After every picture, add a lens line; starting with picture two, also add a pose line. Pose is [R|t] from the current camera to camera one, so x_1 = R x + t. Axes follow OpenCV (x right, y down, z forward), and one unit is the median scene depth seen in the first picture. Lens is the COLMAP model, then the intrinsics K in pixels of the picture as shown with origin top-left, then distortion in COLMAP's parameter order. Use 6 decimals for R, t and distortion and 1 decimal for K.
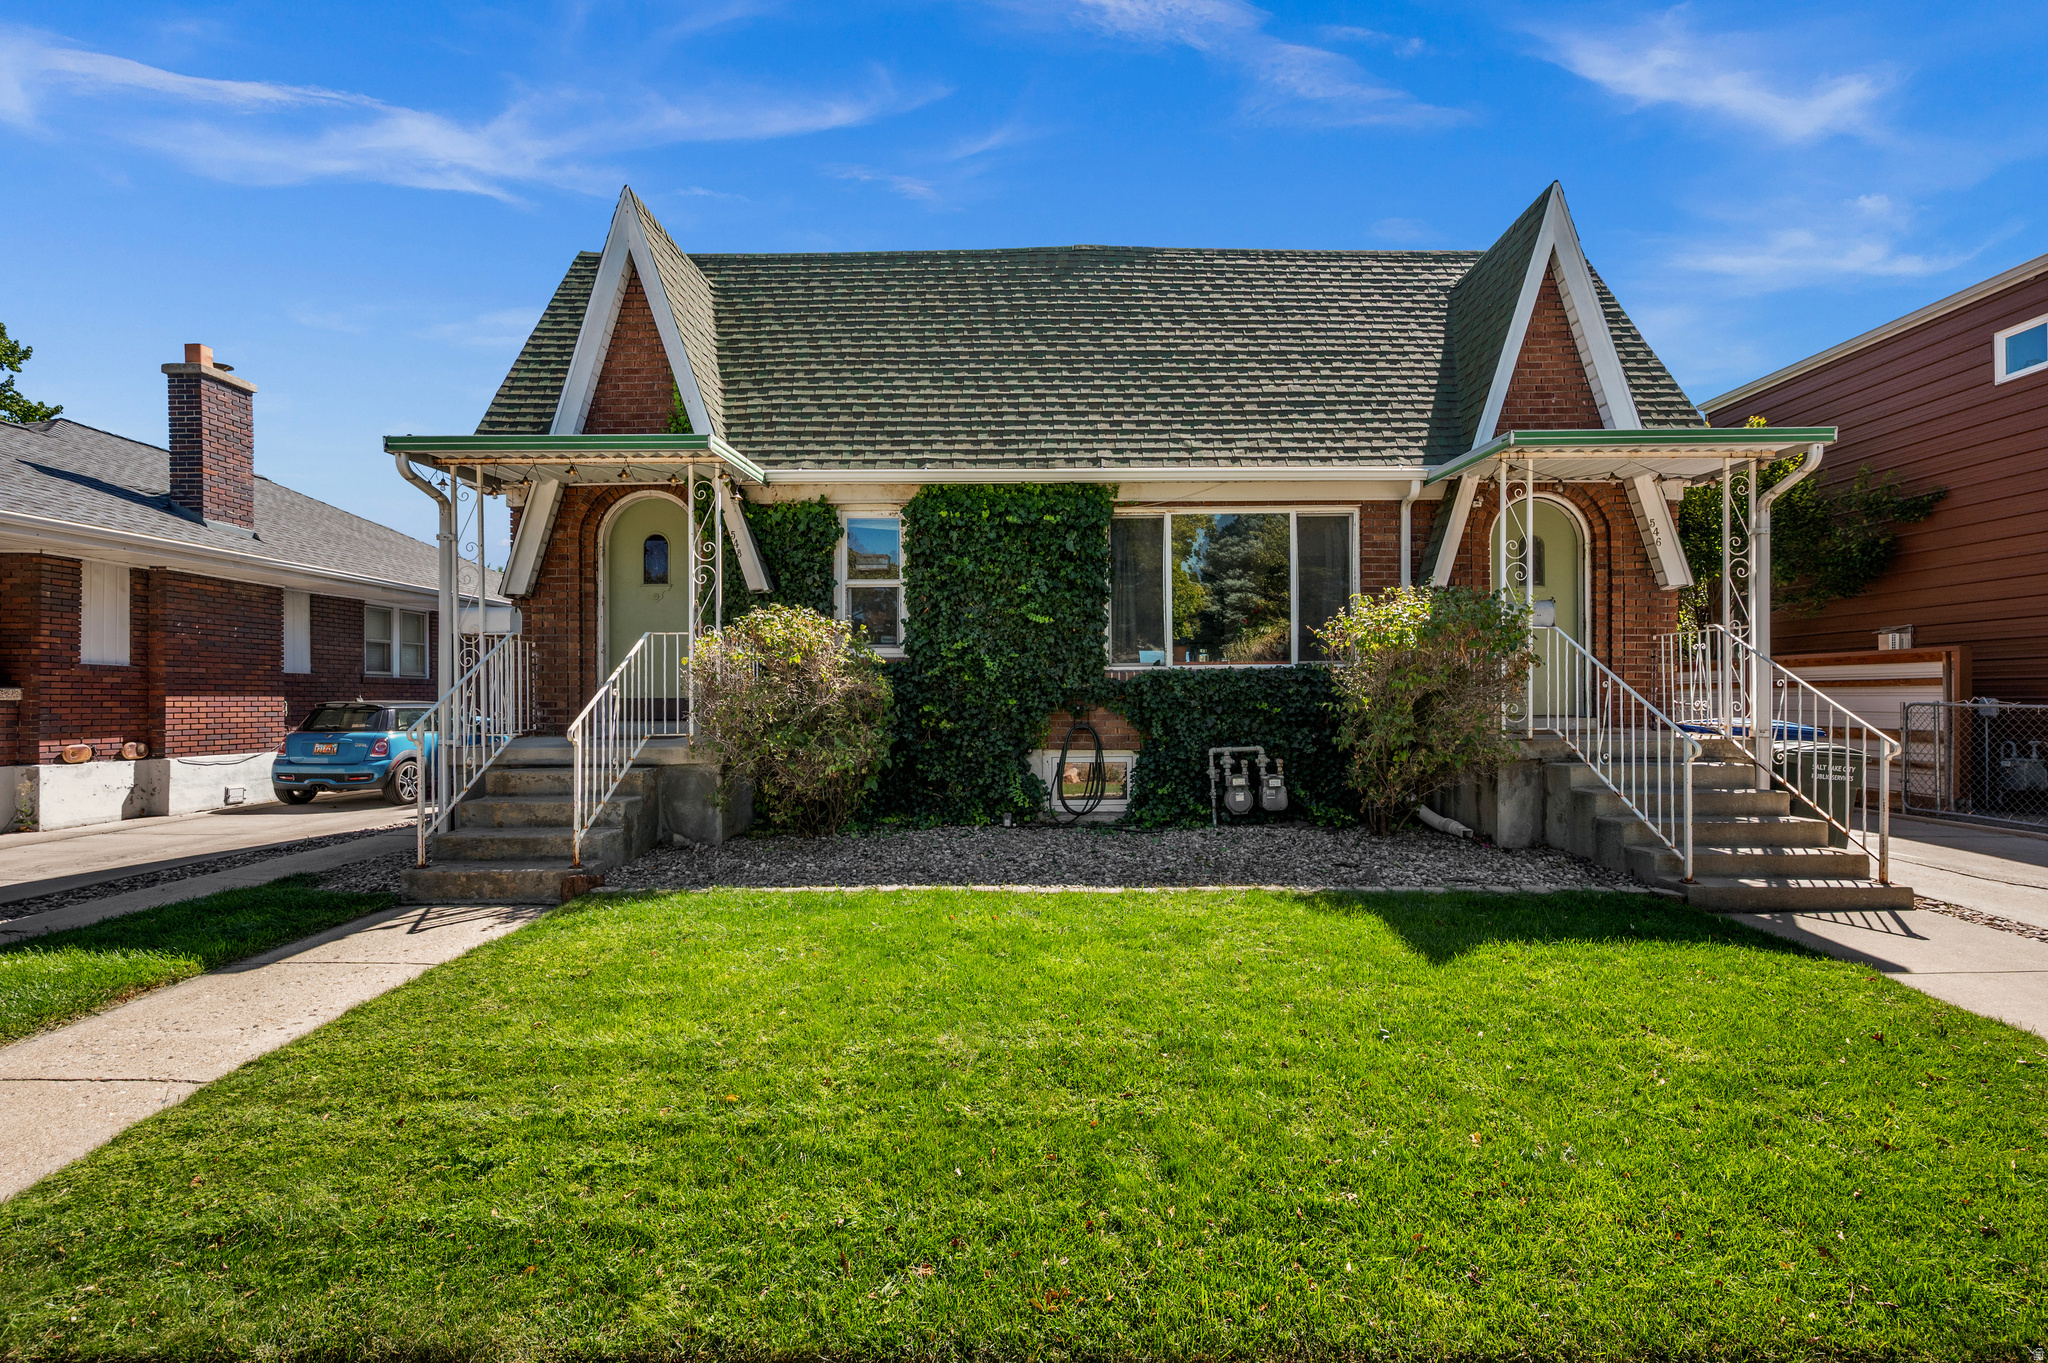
lens RADIAL K [[938.9, 0, 1027.1], [0, 938.9, 681.1], [0, 0, 1]] dist [0.000815, 0.000709]
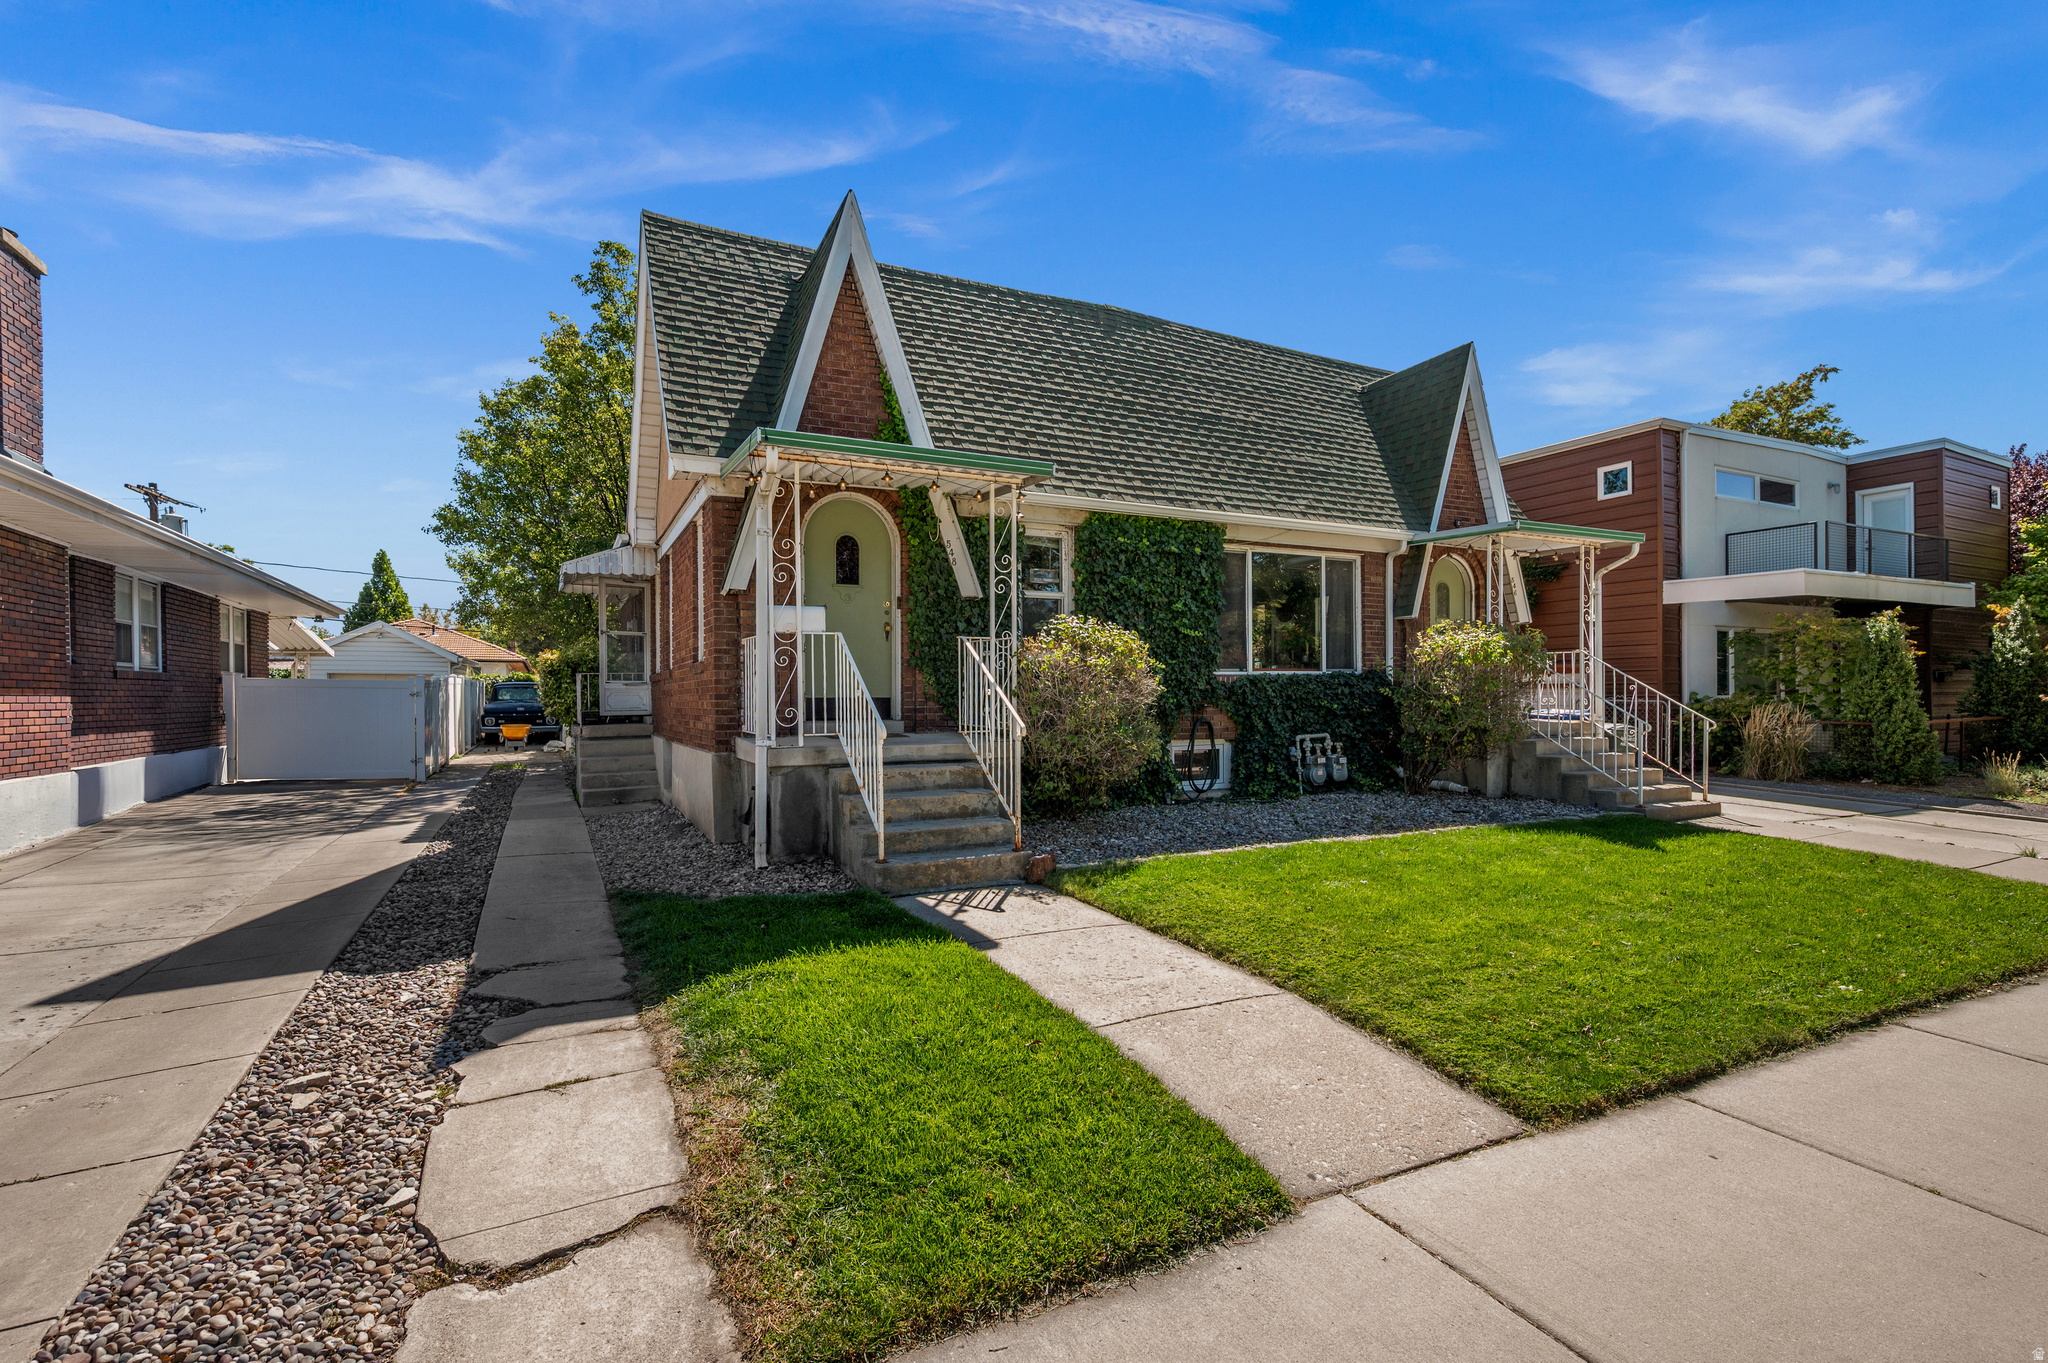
lens RADIAL K [[938.9, 0, 1043.9], [0, 938.9, 692.9], [0, 0, 1]] dist [0.000815, 0.000709]
pose [[0.890838, 0.000215, 0.454322, -0.690535], [-0.004751, 0.999950, 0.008843, 0.002390], [-0.454297, -0.010036, 0.890794, 0.003525]]
